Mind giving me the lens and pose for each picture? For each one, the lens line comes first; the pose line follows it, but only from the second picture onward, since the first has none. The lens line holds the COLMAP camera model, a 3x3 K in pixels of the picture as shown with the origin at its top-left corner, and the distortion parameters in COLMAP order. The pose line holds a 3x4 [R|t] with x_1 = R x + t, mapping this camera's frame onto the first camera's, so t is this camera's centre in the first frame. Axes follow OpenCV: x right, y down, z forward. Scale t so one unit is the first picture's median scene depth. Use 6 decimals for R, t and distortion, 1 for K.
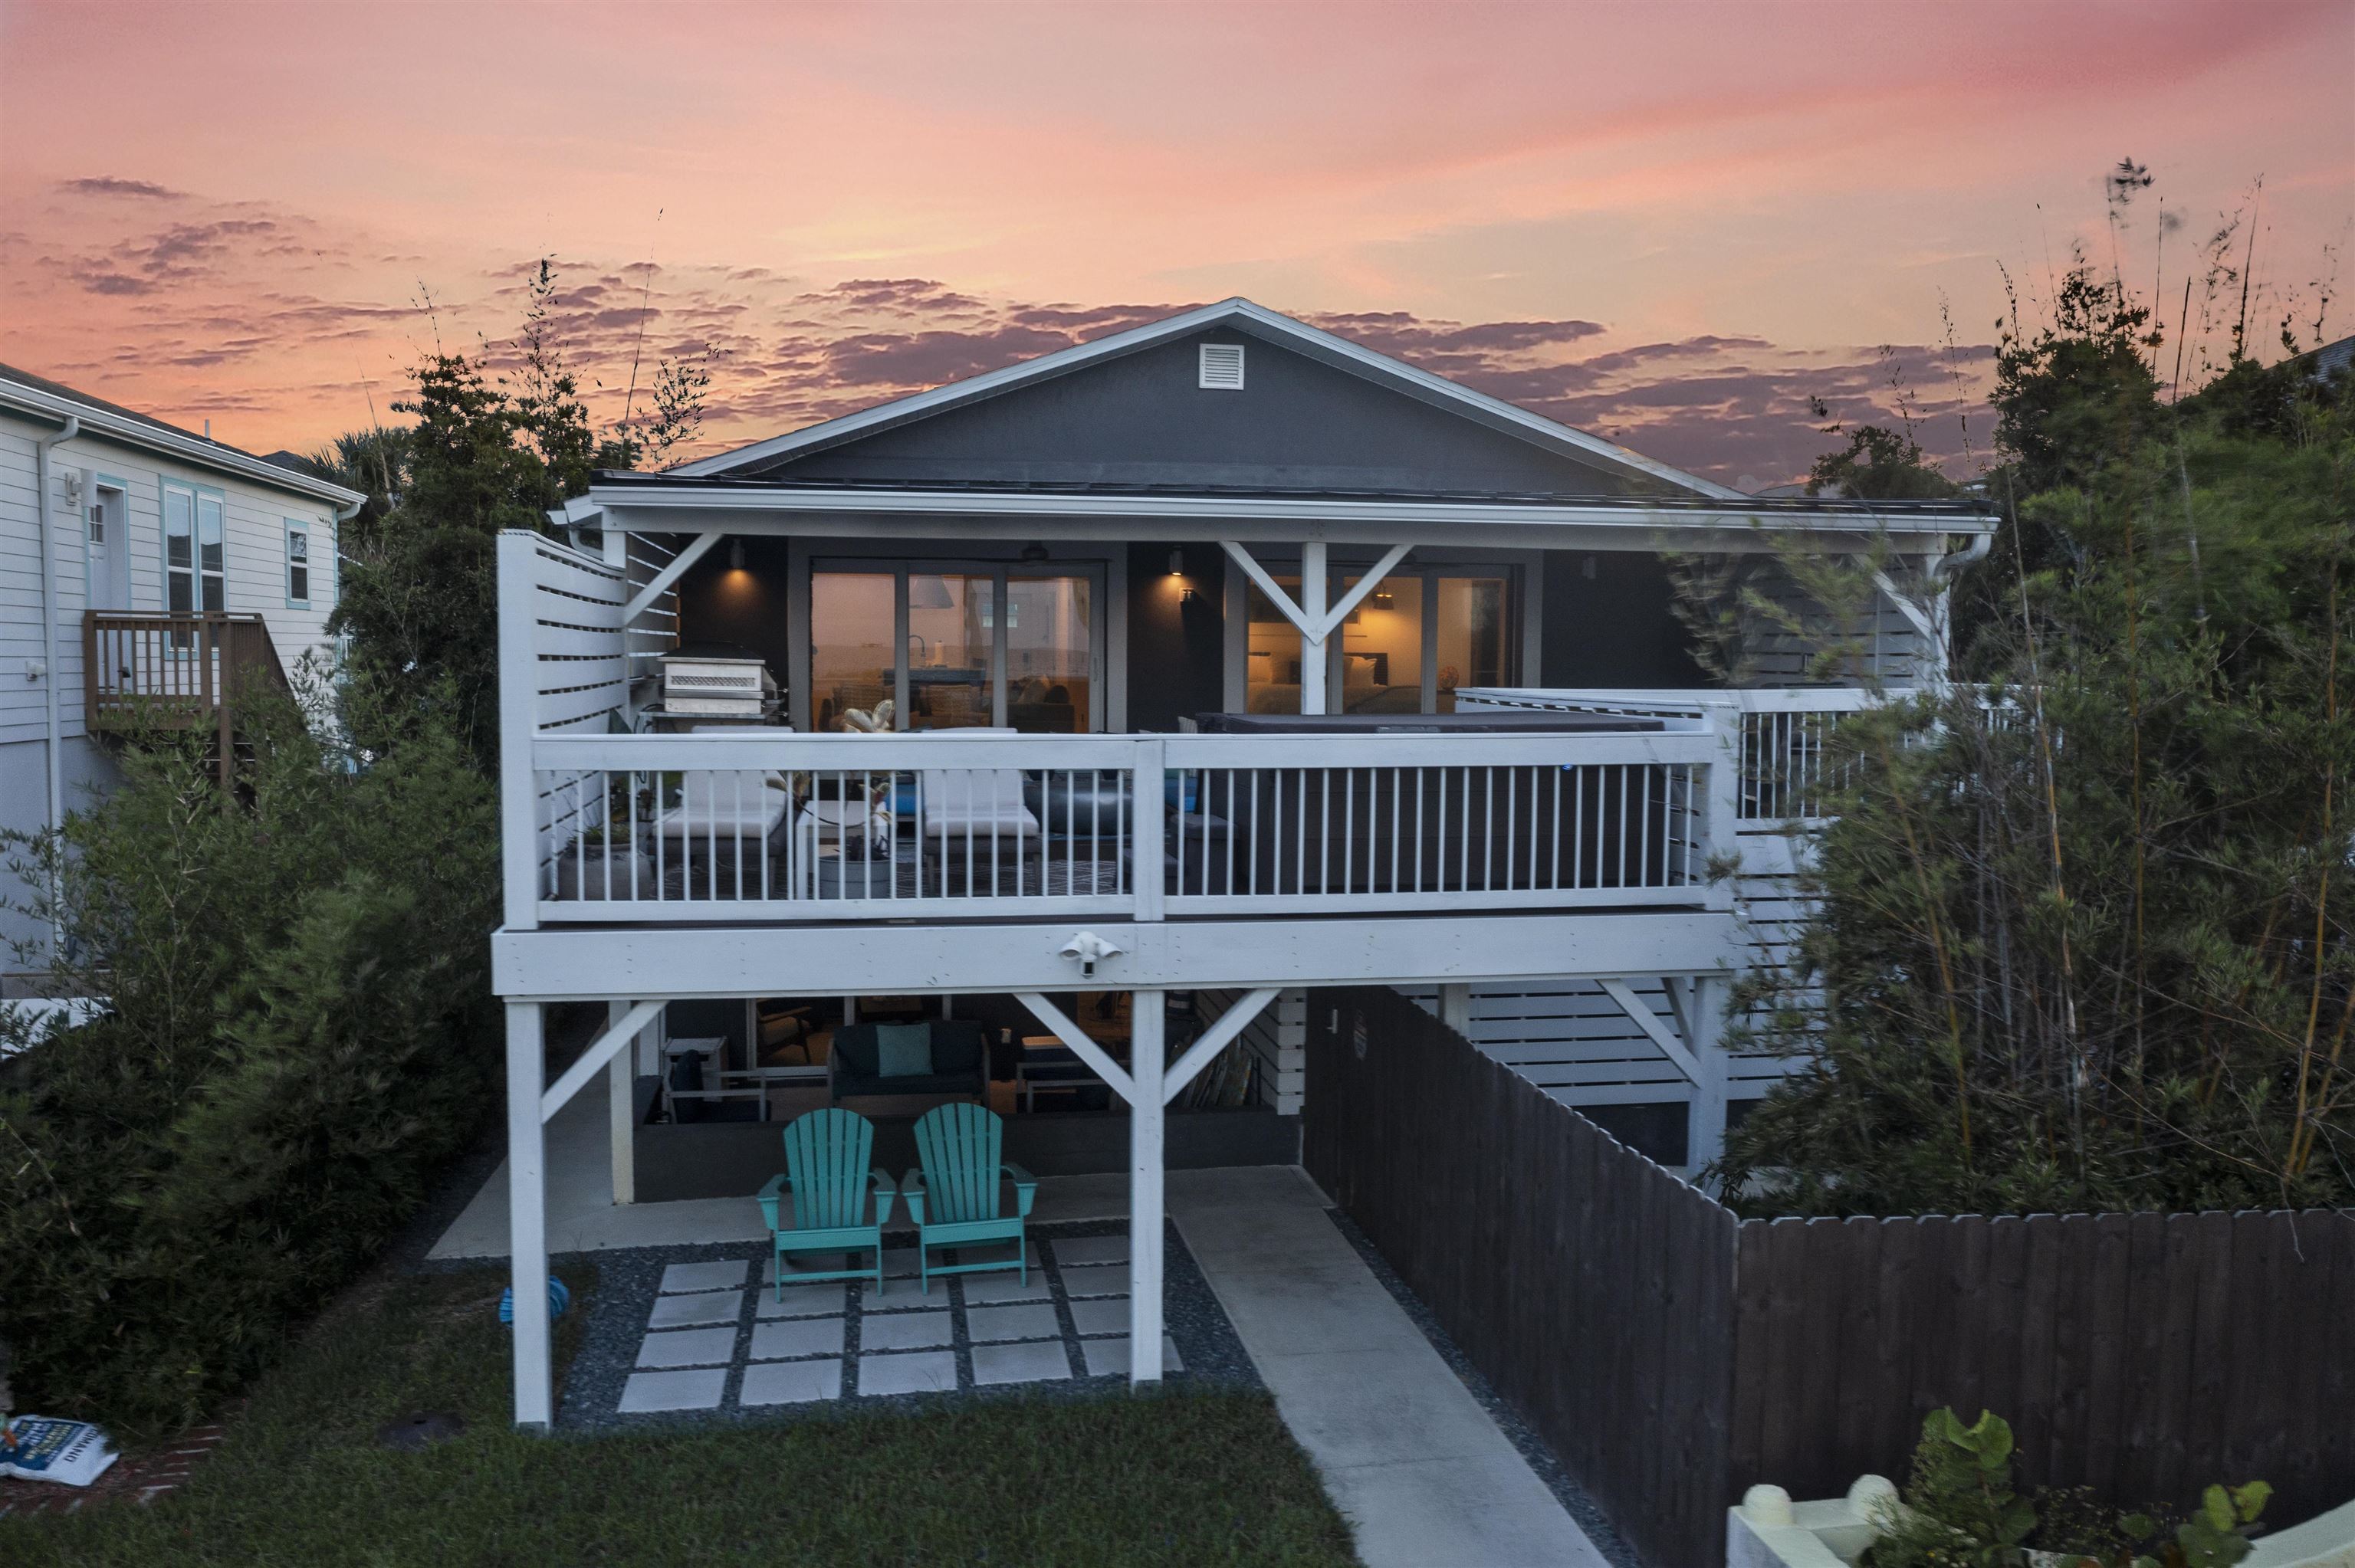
lens RADIAL K [[1849.0, 0, 1142.0], [0, 1849.0, 758.0], [0, 0, 1]] dist [-0.019029, 0.018338]
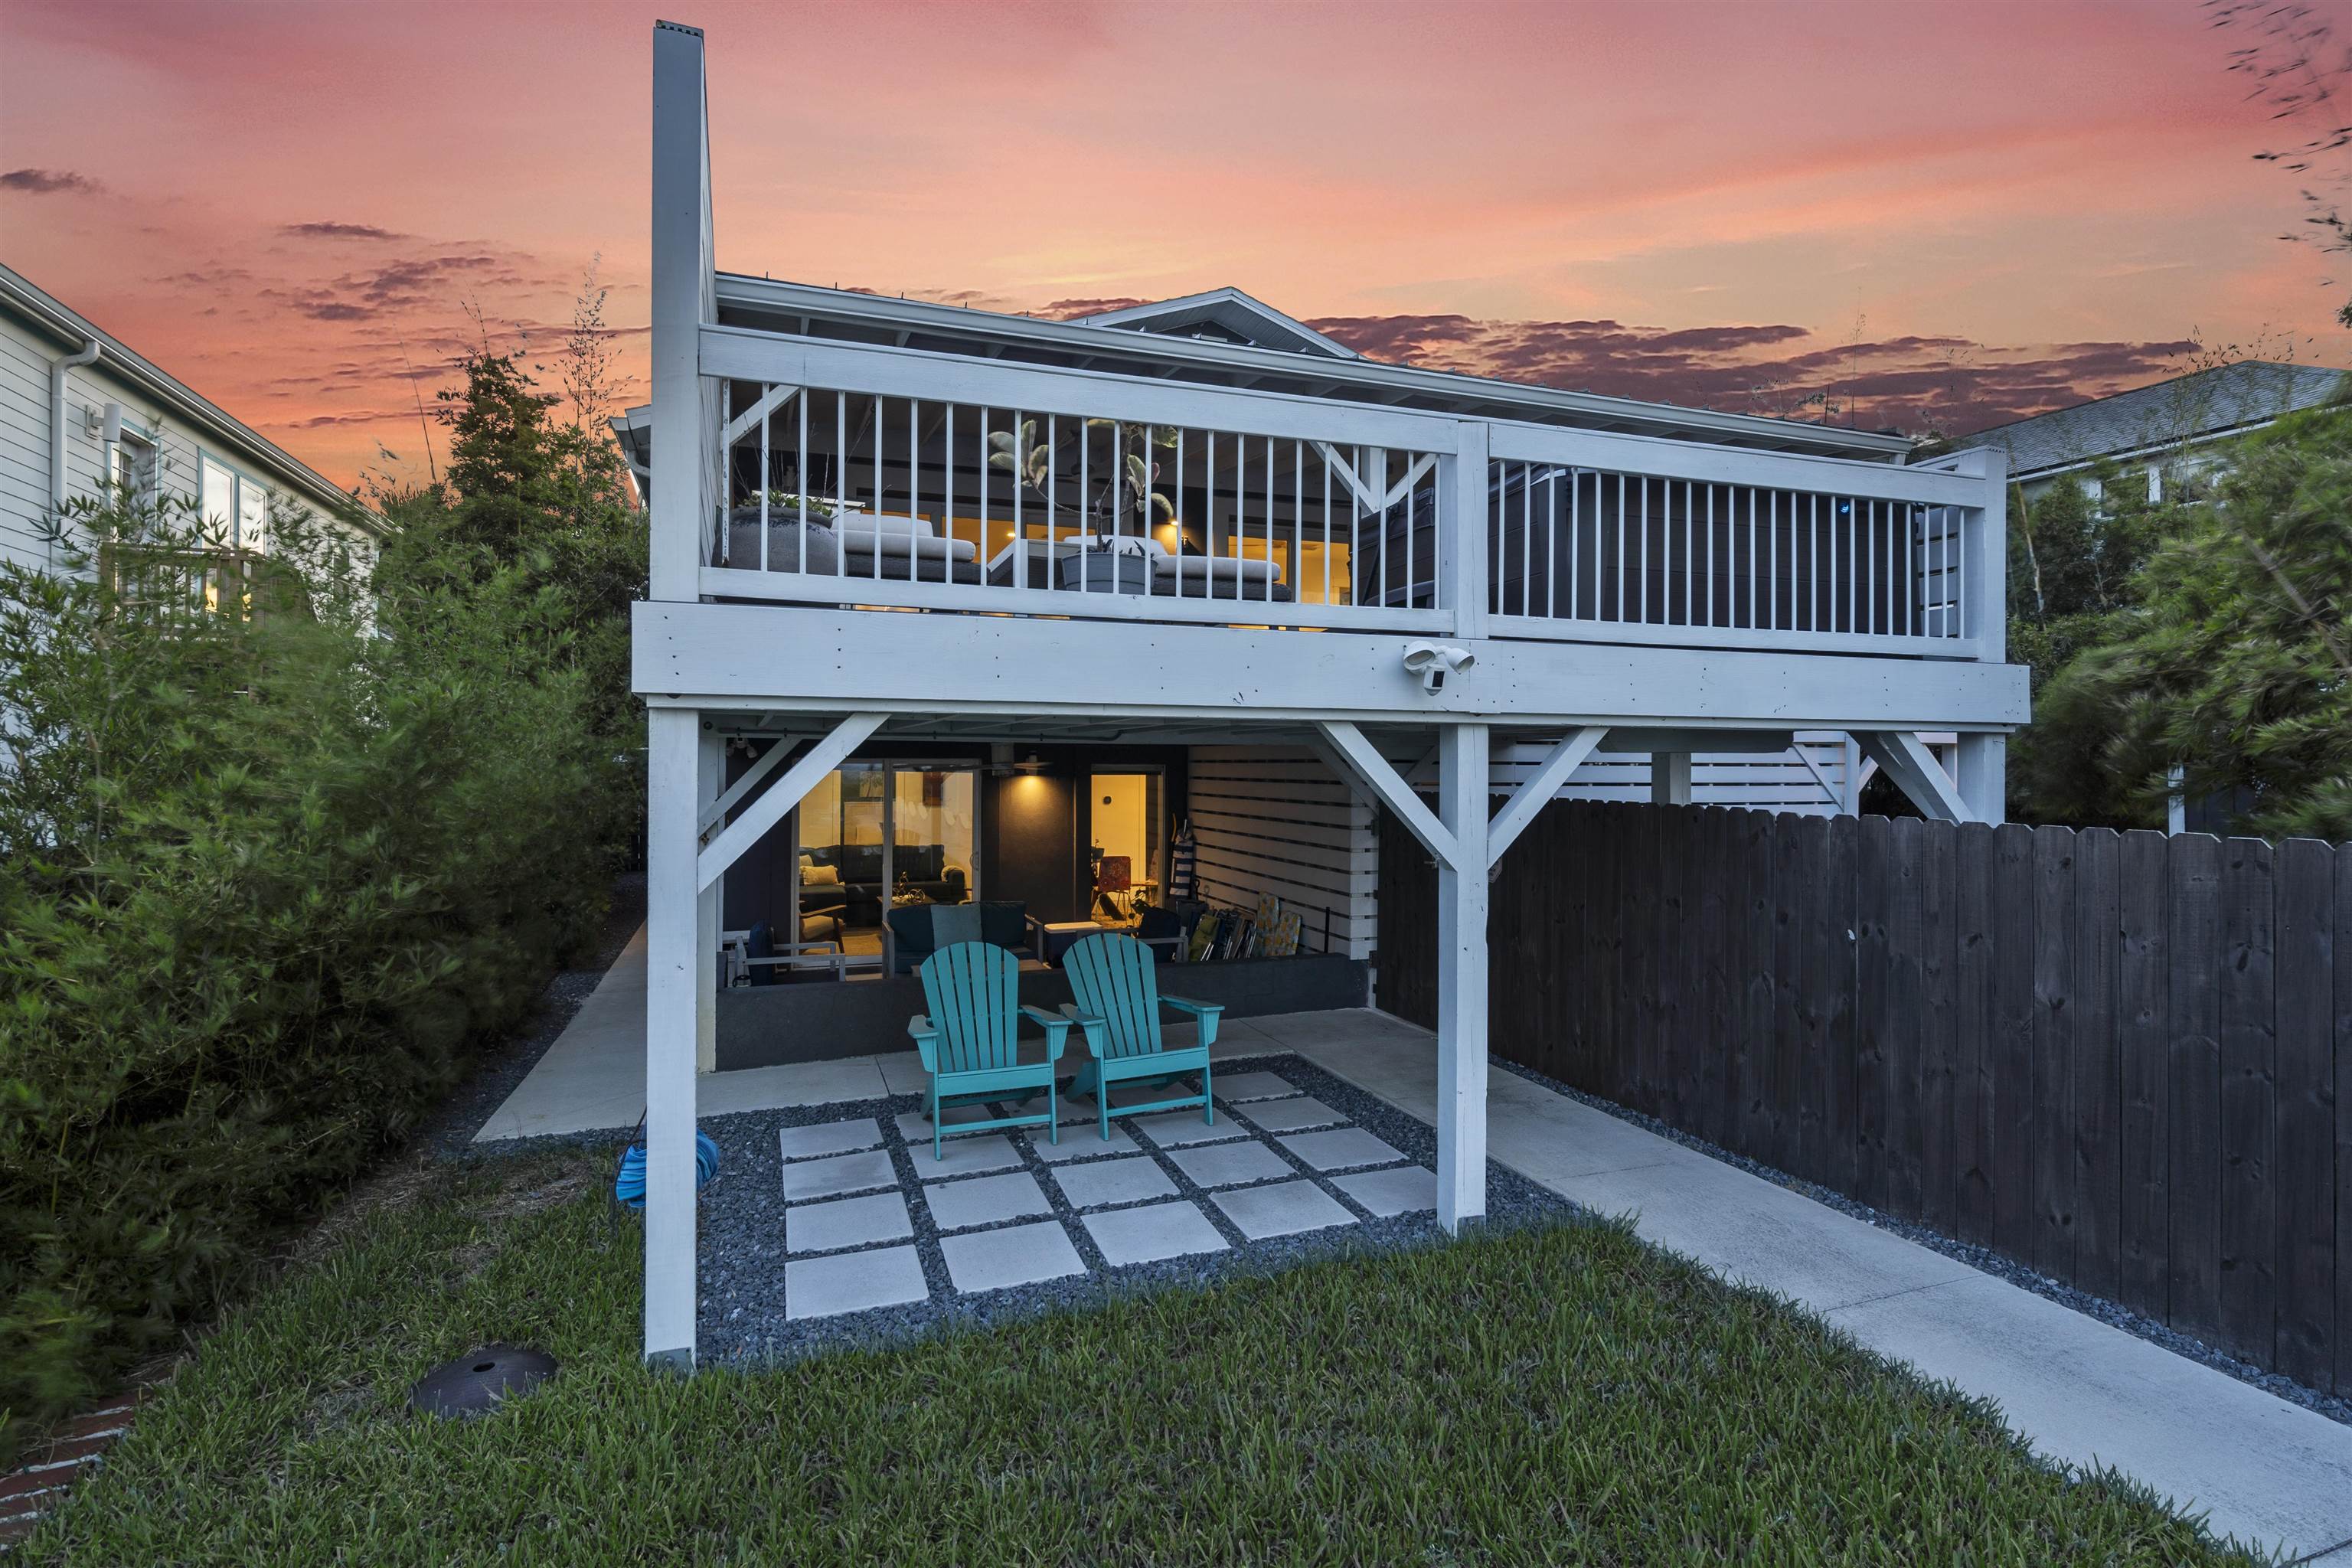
lens RADIAL K [[1175.5, 0, 1176.1], [0, 1175.5, 737.0], [0, 0, 1]] dist [0.005286, 0.000835]
pose [[0.982598, 0.000841, 0.185741, -0.215527], [0.012503, 0.997422, -0.070660, 0.161028], [-0.185321, 0.071753, 0.980055, 0.499143]]
